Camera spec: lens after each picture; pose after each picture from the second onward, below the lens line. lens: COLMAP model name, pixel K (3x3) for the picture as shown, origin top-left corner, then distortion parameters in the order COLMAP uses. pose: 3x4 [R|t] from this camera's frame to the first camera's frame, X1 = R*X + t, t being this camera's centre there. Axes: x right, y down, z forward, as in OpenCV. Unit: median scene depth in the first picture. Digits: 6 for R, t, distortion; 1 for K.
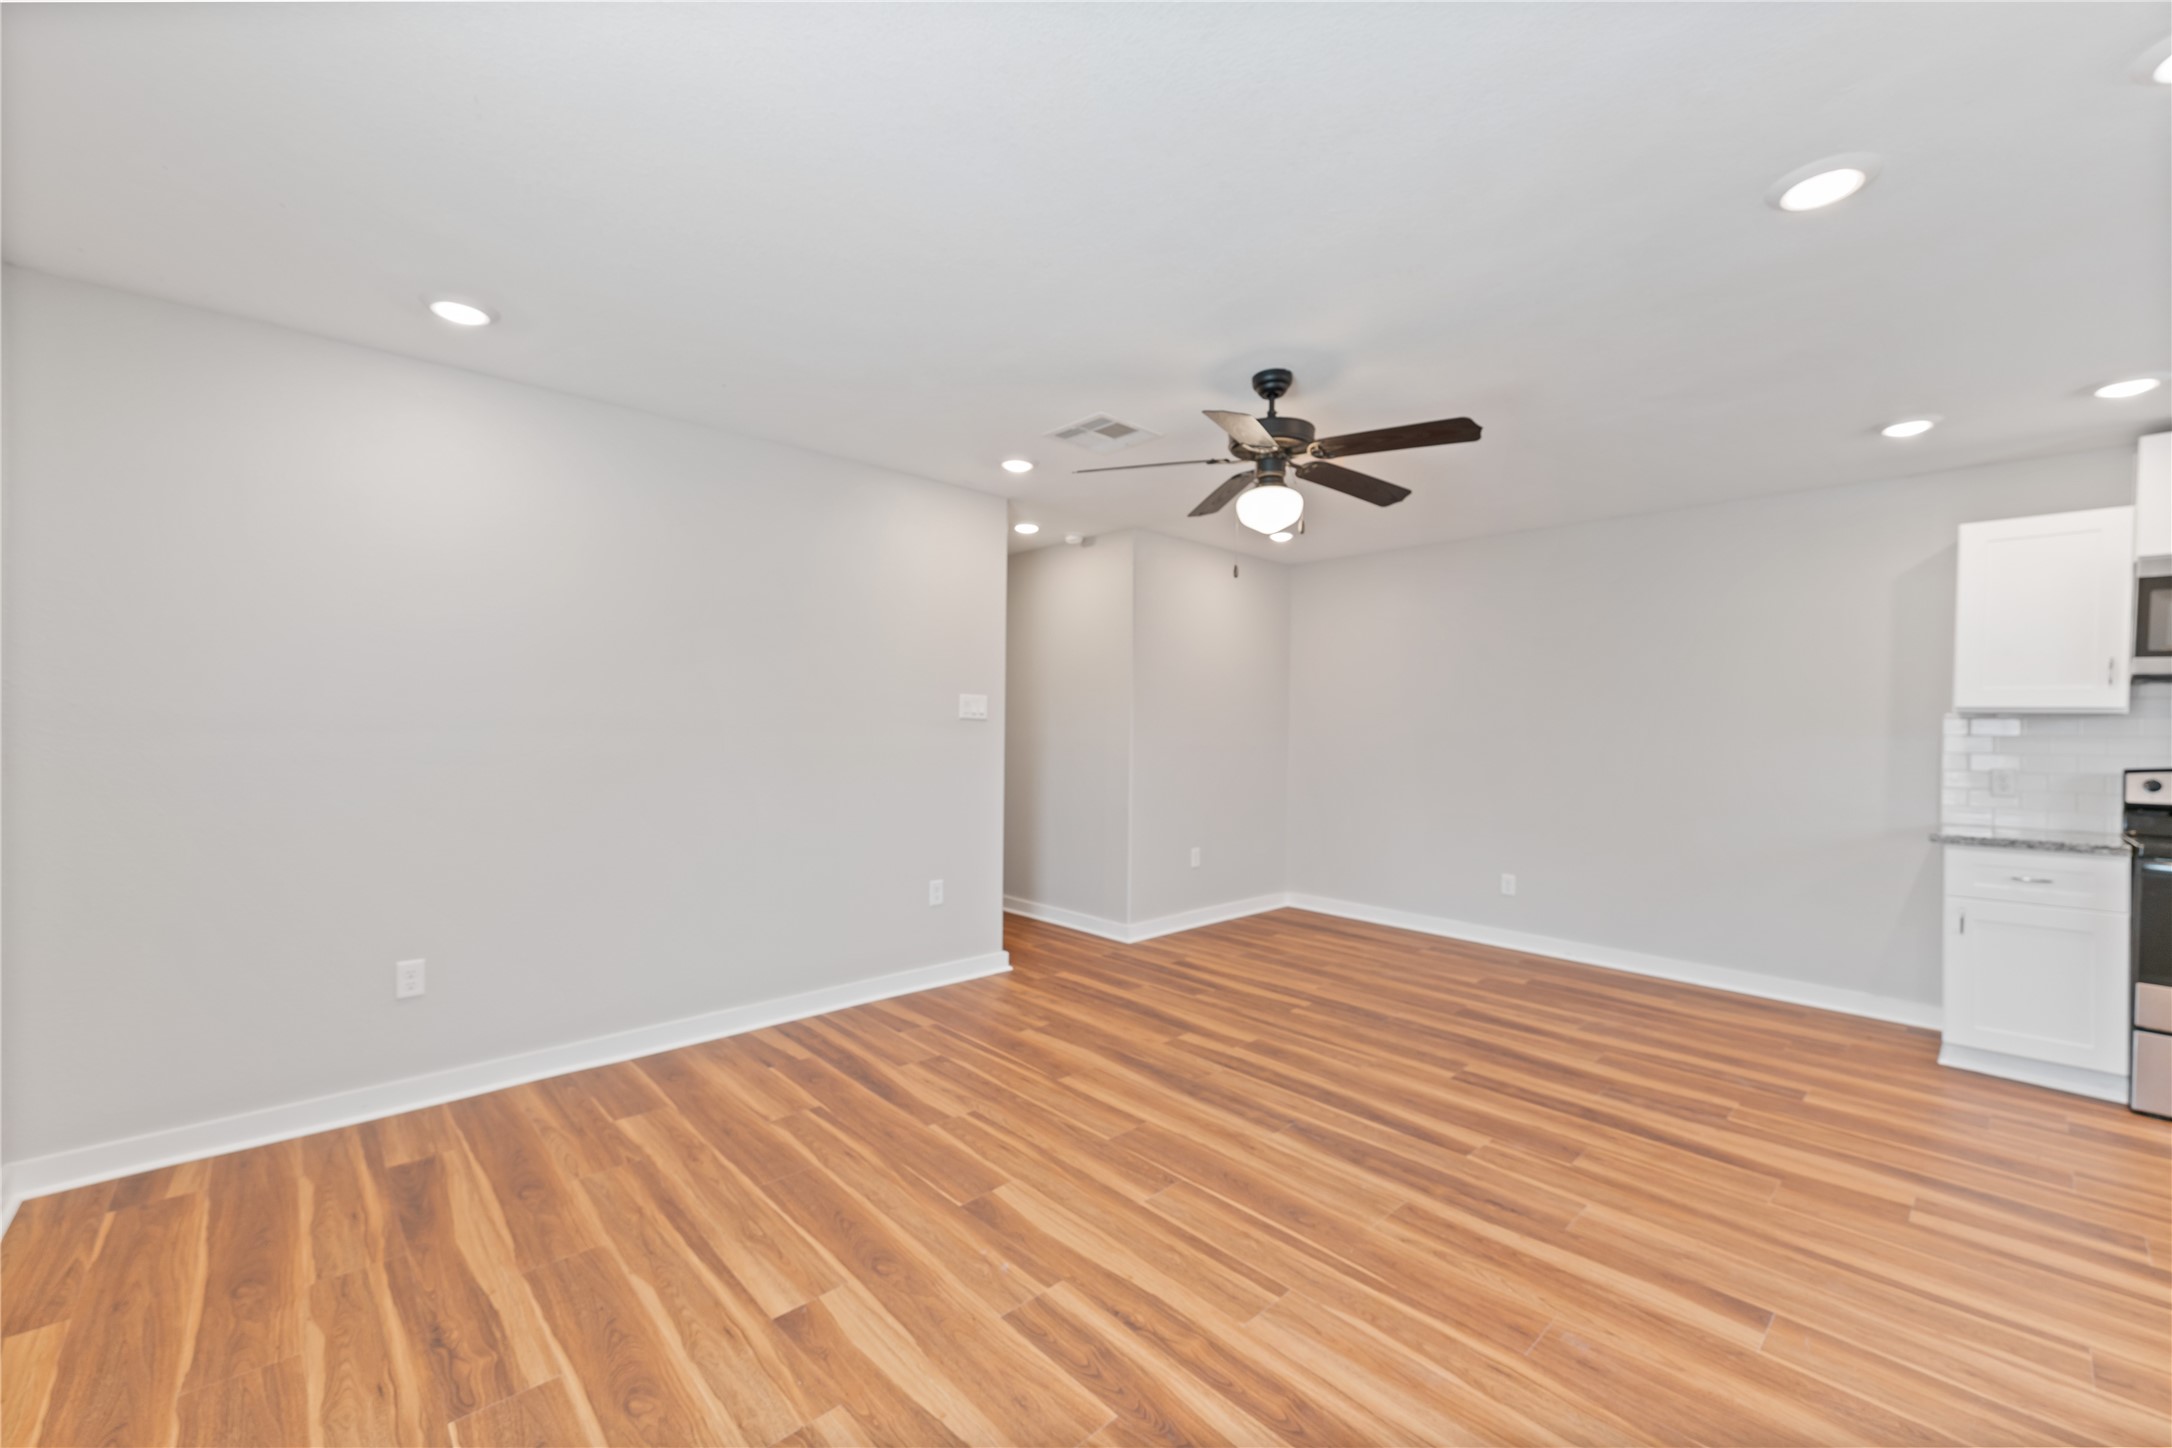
lens RADIAL K [[881.0, 0, 1082.2], [0, 881.0, 733.7], [0, 0, 1]] dist [0.003688, -0.000630]
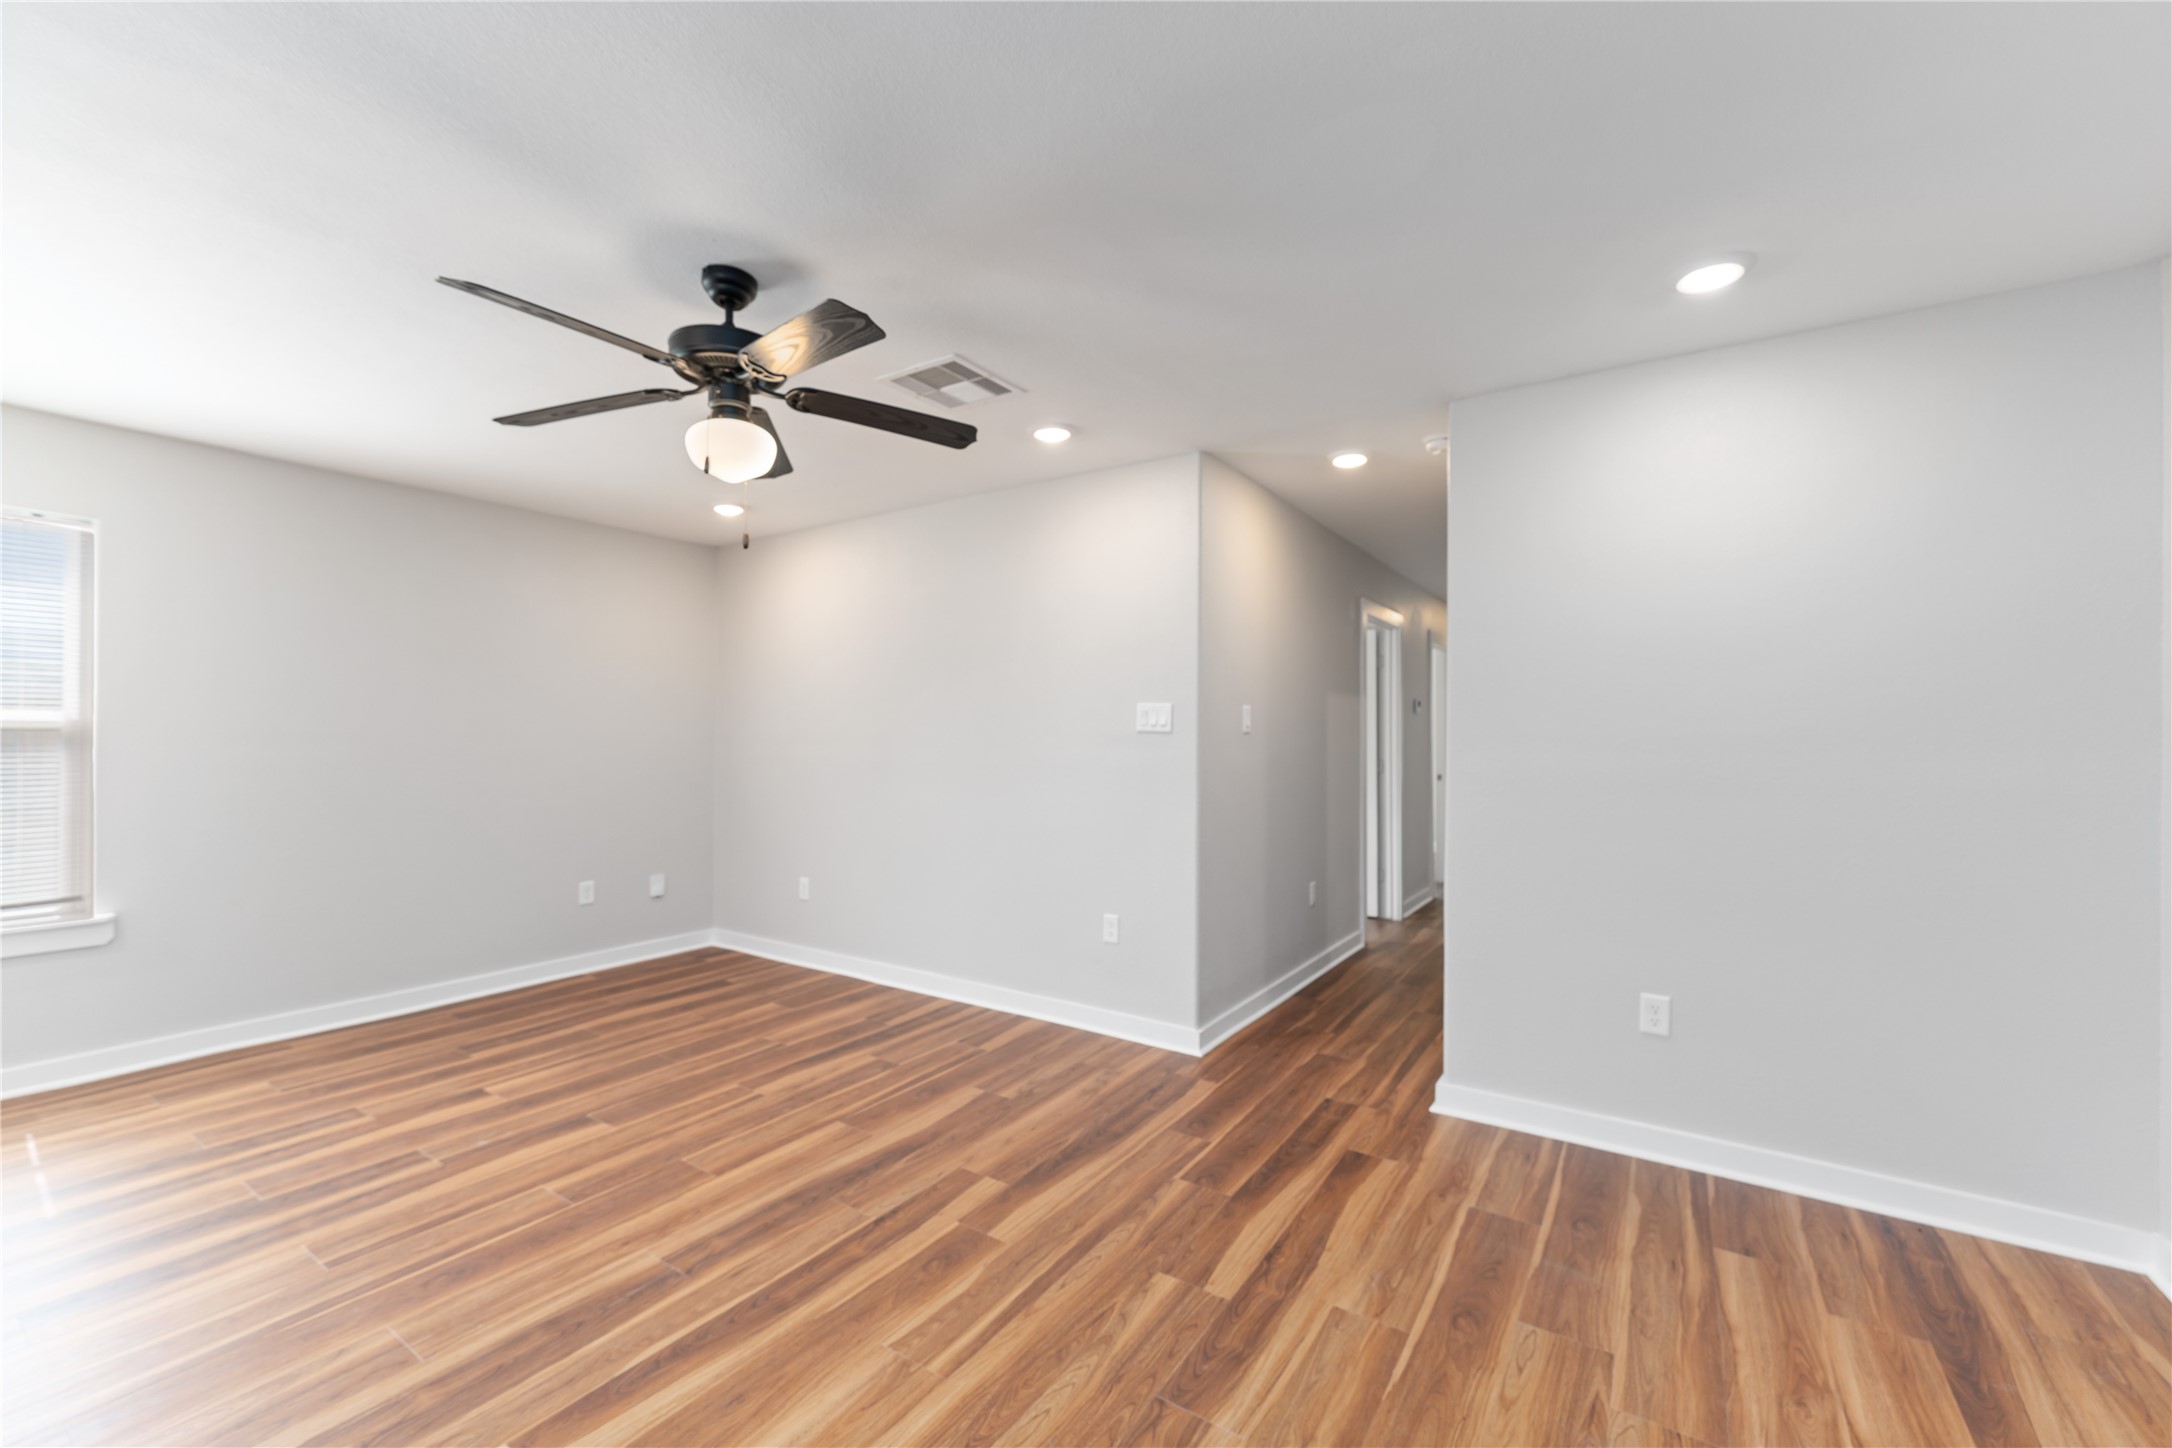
lens RADIAL K [[881.0, 0, 1079.8], [0, 881.0, 718.4], [0, 0, 1]] dist [0.003688, -0.000630]
pose [[0.219037, -0.030081, -0.975253, 0.876175], [-0.010380, 0.999396, -0.033157, -0.001138], [0.975661, 0.017386, 0.218592, 0.965602]]
